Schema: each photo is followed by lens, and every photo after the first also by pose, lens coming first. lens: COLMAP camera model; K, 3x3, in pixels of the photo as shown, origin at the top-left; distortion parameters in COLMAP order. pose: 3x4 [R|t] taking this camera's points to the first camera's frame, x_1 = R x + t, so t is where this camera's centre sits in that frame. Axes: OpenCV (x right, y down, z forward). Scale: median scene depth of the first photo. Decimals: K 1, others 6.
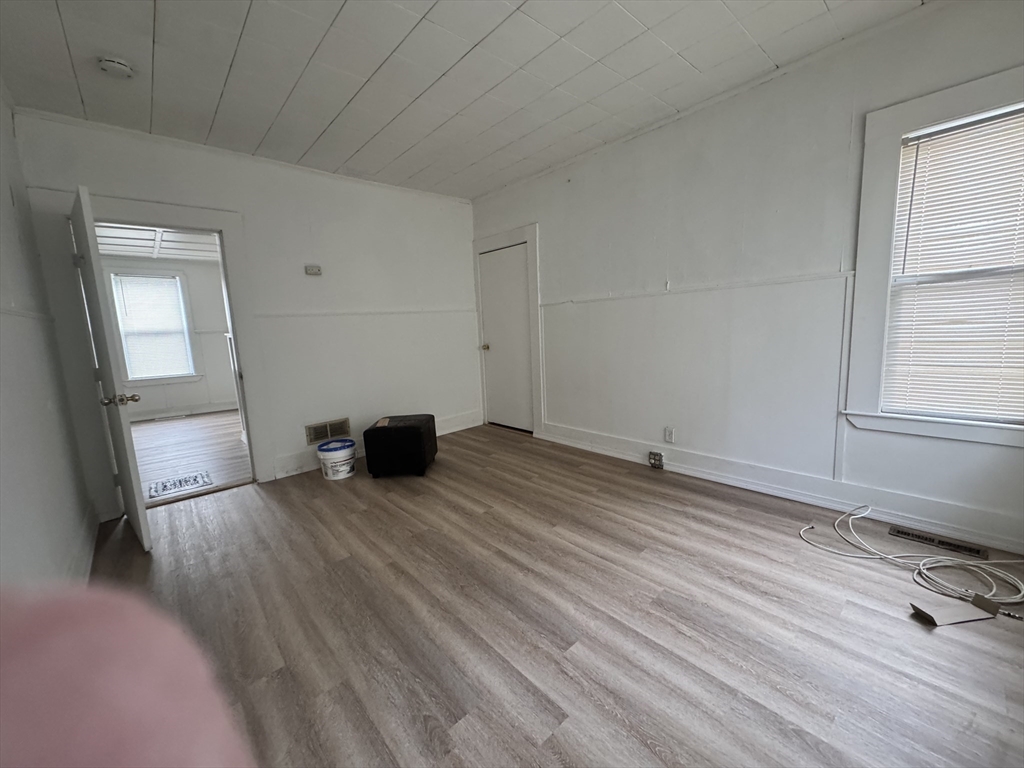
lens RADIAL K [[404.0, 0, 520.2], [0, 404.0, 386.0], [0, 0, 1]] dist [-0.002914, 0.000654]
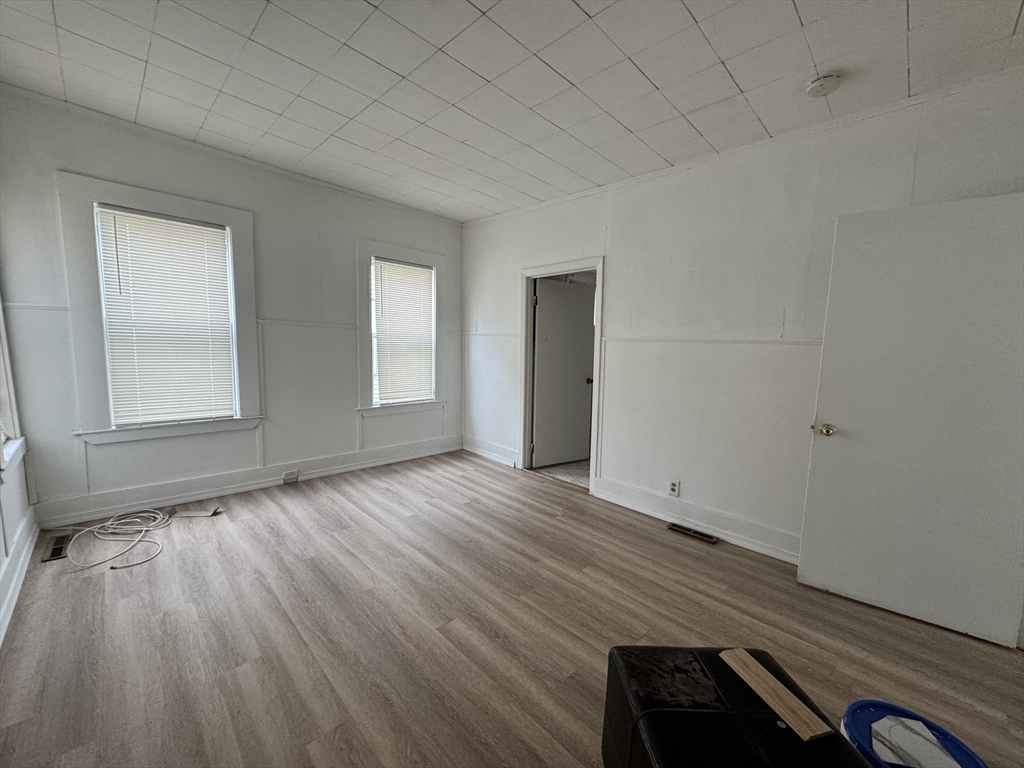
lens RADIAL K [[404.0, 0, 518.5], [0, 404.0, 387.9], [0, 0, 1]] dist [-0.002914, 0.000654]
pose [[-0.998730, 0.016070, -0.047742, -0.203331], [0.002825, 0.964129, 0.265418, -0.308357], [0.050294, 0.264946, -0.962951, 1.799532]]
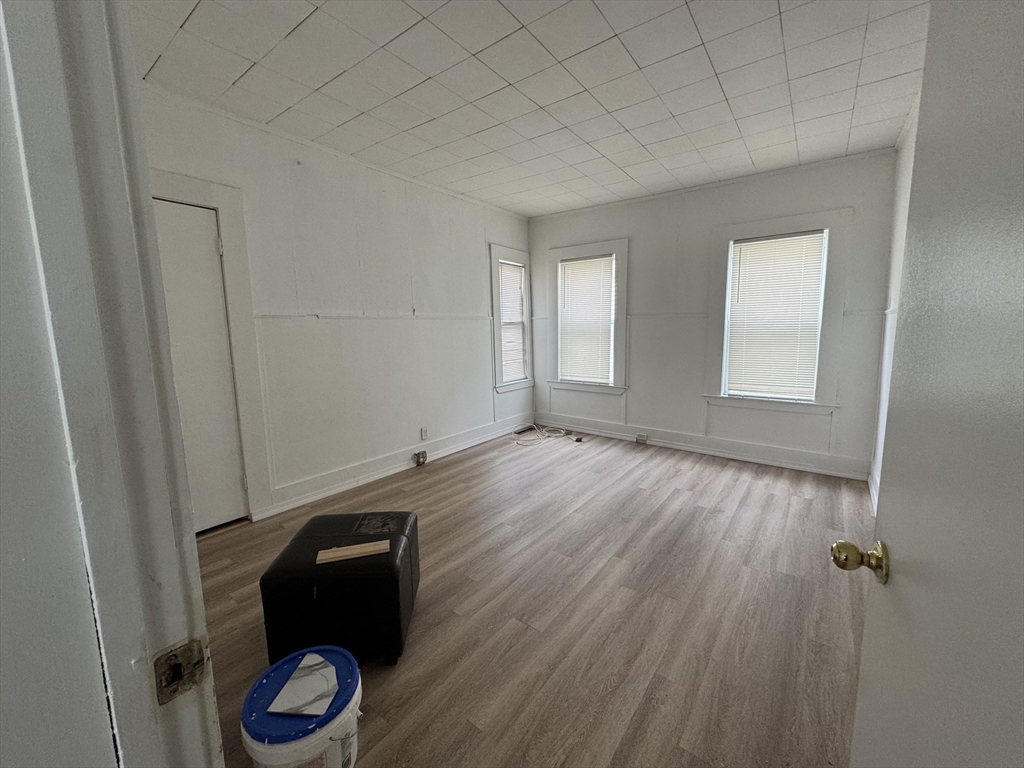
lens RADIAL K [[404.0, 0, 507.2], [0, 404.0, 386.0], [0, 0, 1]] dist [-0.002914, 0.000654]
pose [[-0.165801, -0.090565, 0.981992, -1.176571], [0.168382, 0.978552, 0.118677, -0.167022], [-0.971678, 0.185026, -0.146995, 1.245828]]
